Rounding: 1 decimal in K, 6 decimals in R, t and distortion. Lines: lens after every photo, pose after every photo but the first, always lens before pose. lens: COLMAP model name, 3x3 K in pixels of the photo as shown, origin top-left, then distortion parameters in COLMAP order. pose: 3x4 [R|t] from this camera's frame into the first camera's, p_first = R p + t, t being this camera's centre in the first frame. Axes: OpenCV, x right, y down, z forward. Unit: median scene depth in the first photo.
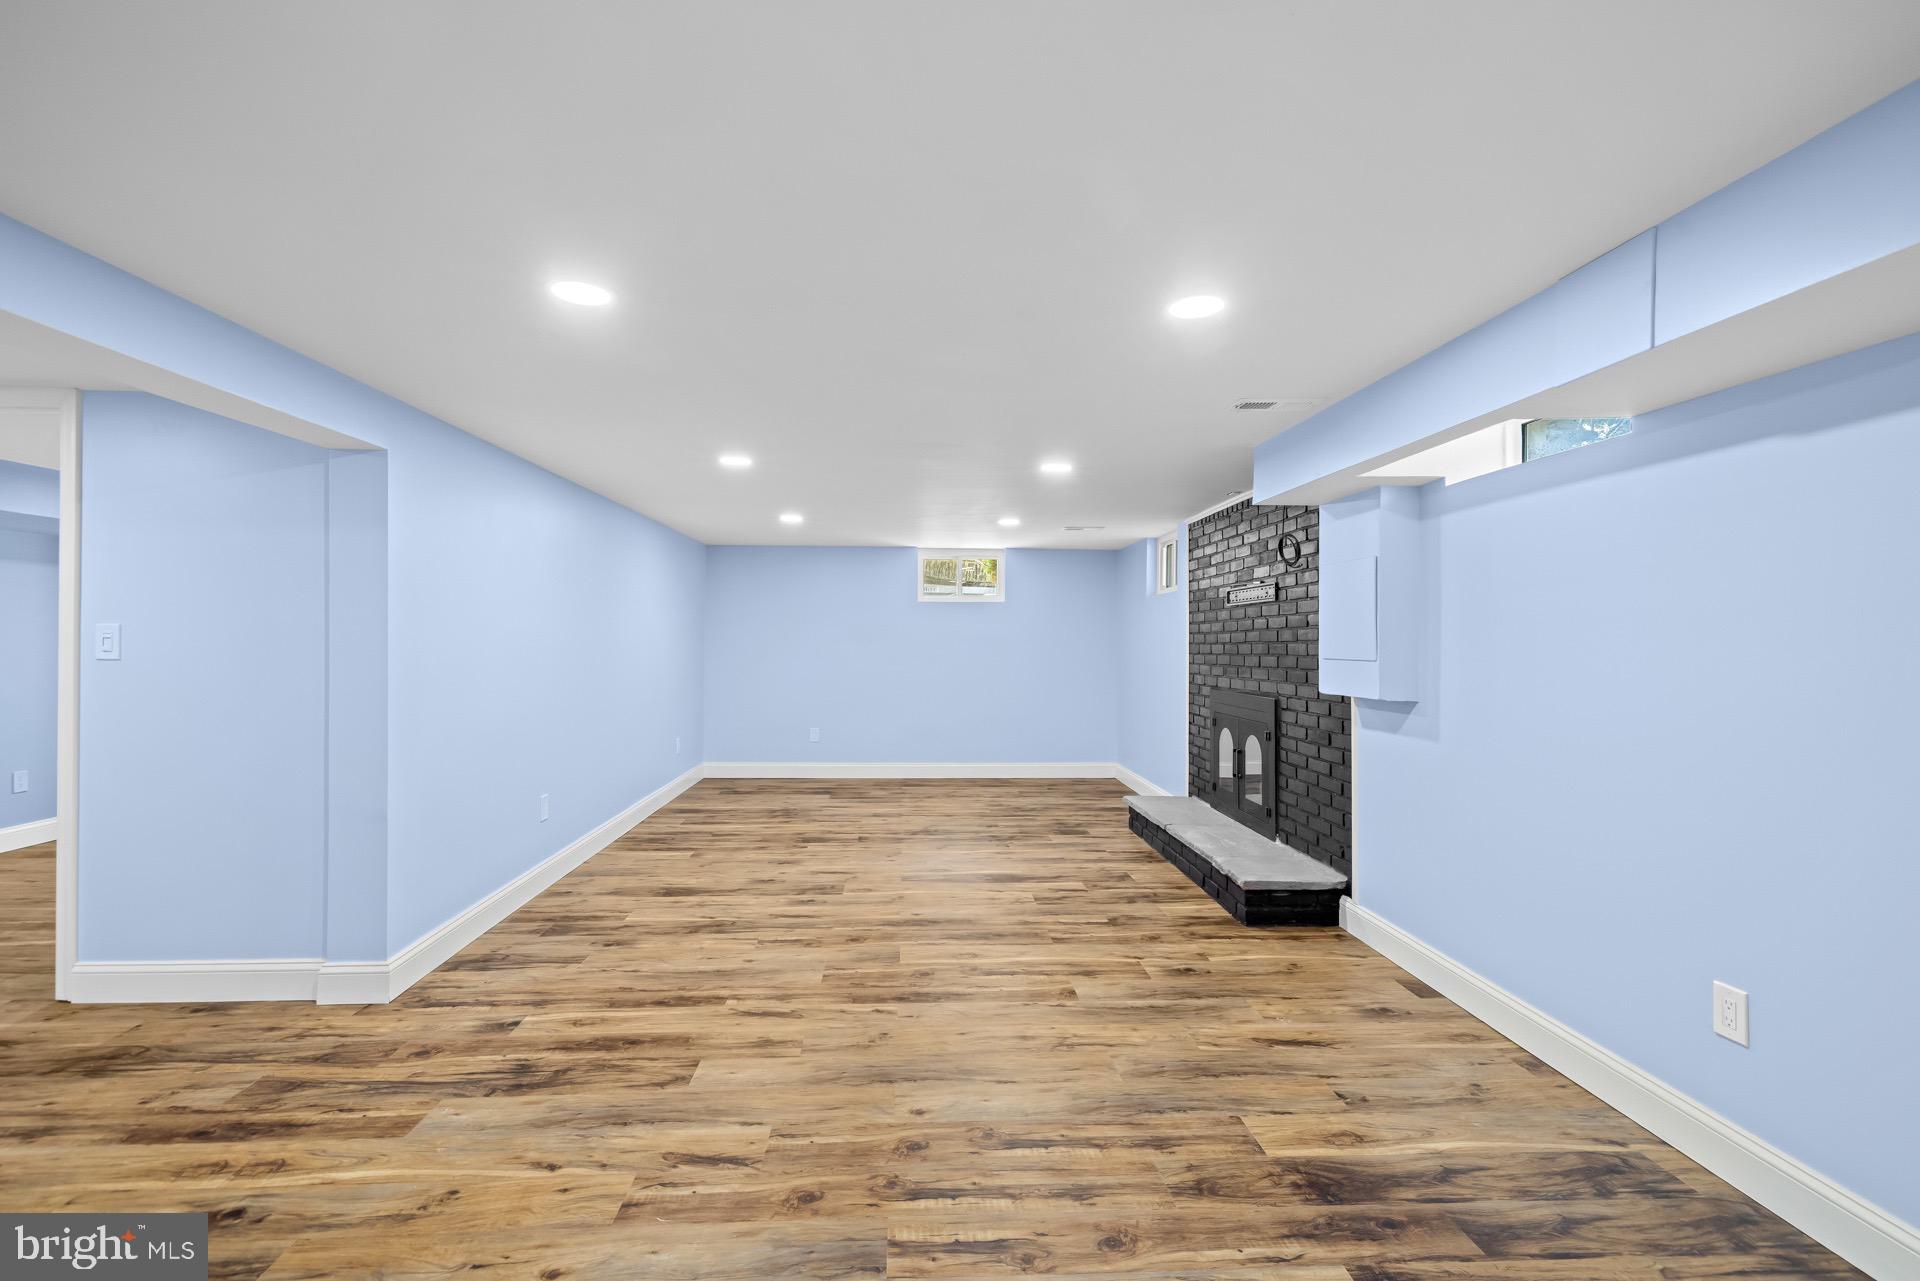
lens RADIAL K [[810.0, 0, 957.3], [0, 810.0, 627.1], [0, 0, 1]] dist [0.000338, 0.000347]
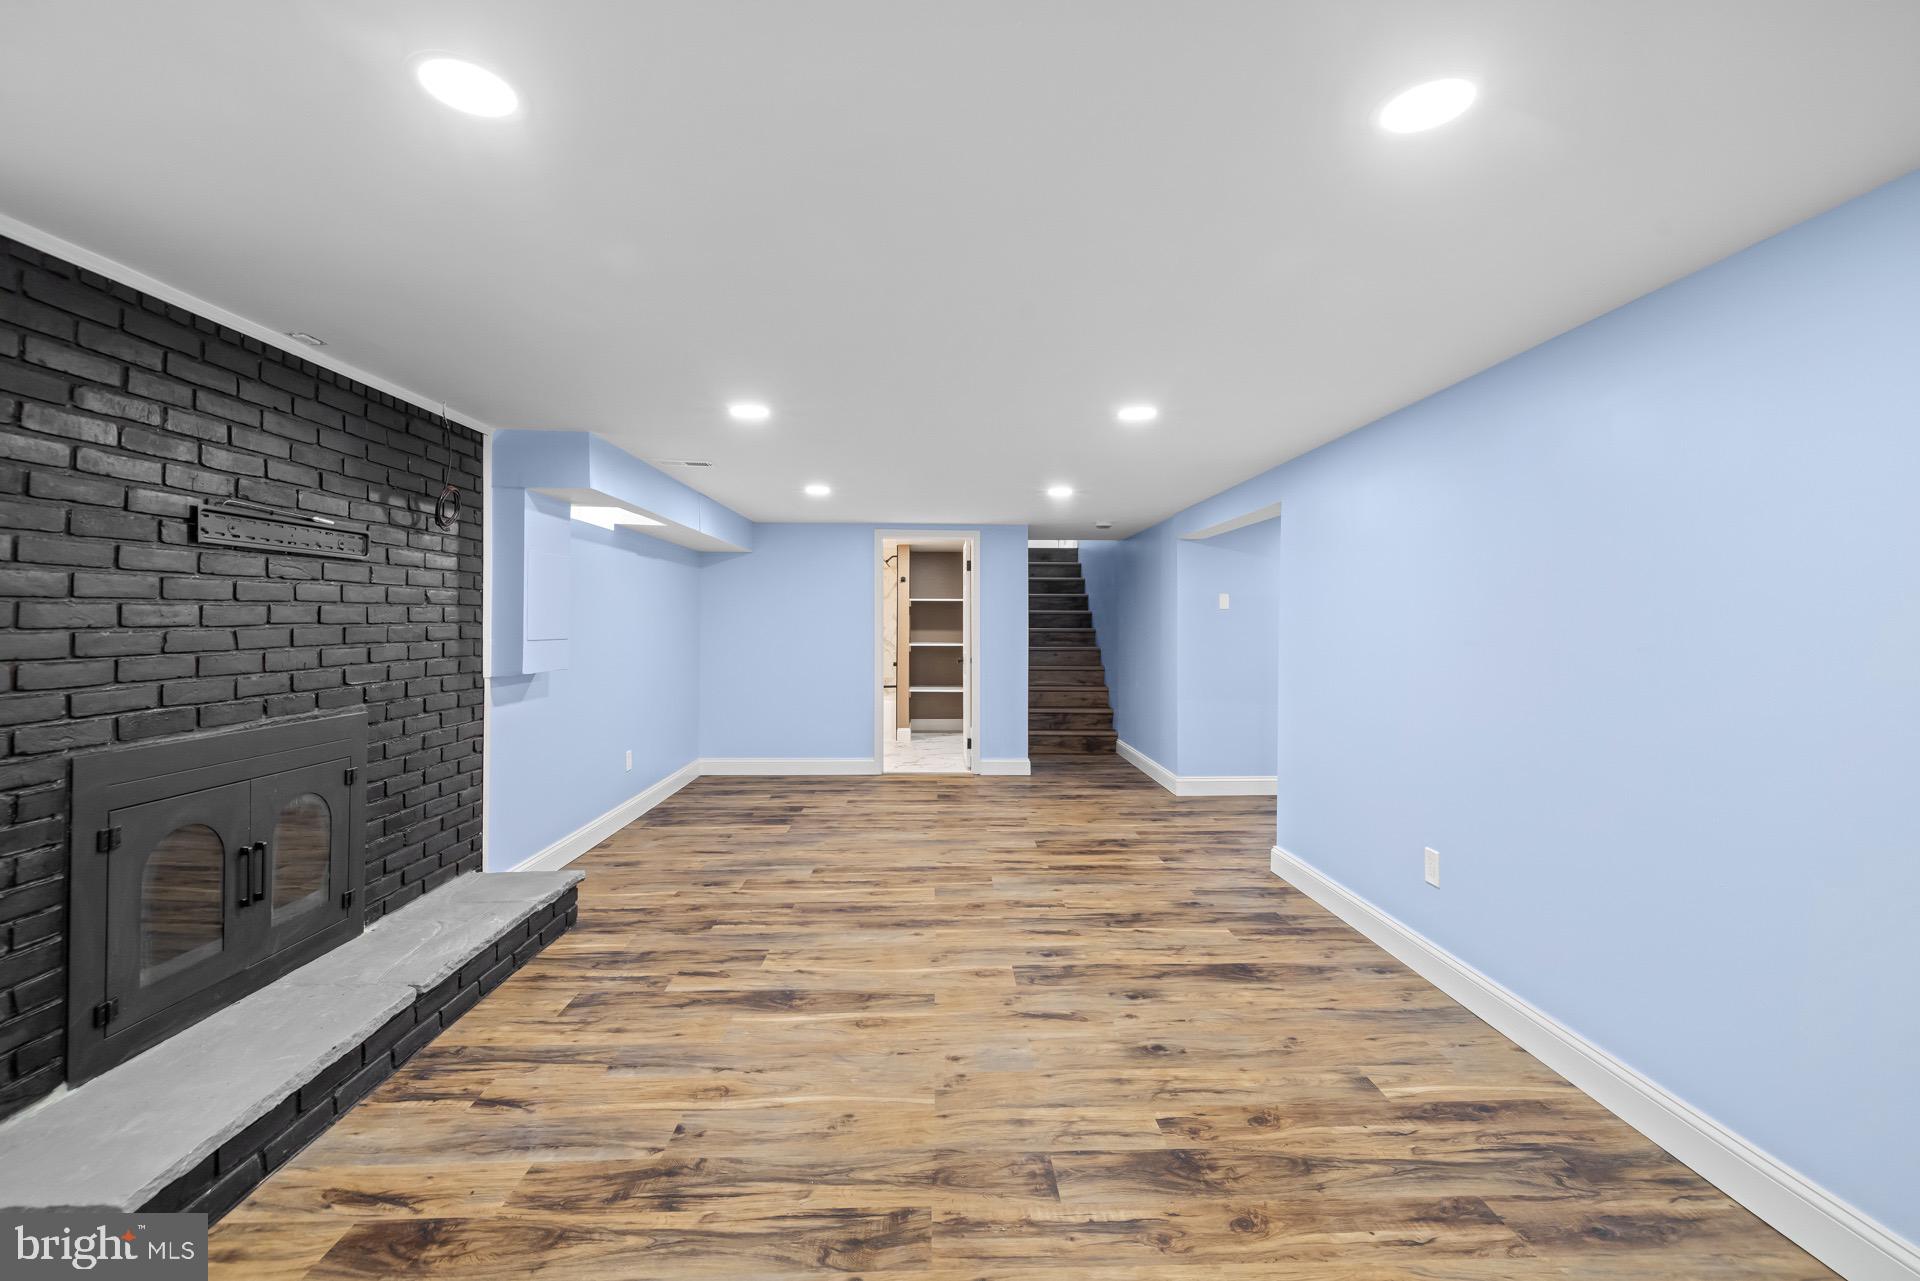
lens RADIAL K [[805.4, 0, 927.8], [0, 805.4, 621.4], [0, 0, 1]] dist [0.001466, 0.000066]
pose [[-0.997321, -0.011846, 0.072187, -0.132532], [-0.013328, 0.999709, -0.020088, 0.028856], [-0.071928, -0.020997, -0.997189, 2.058531]]
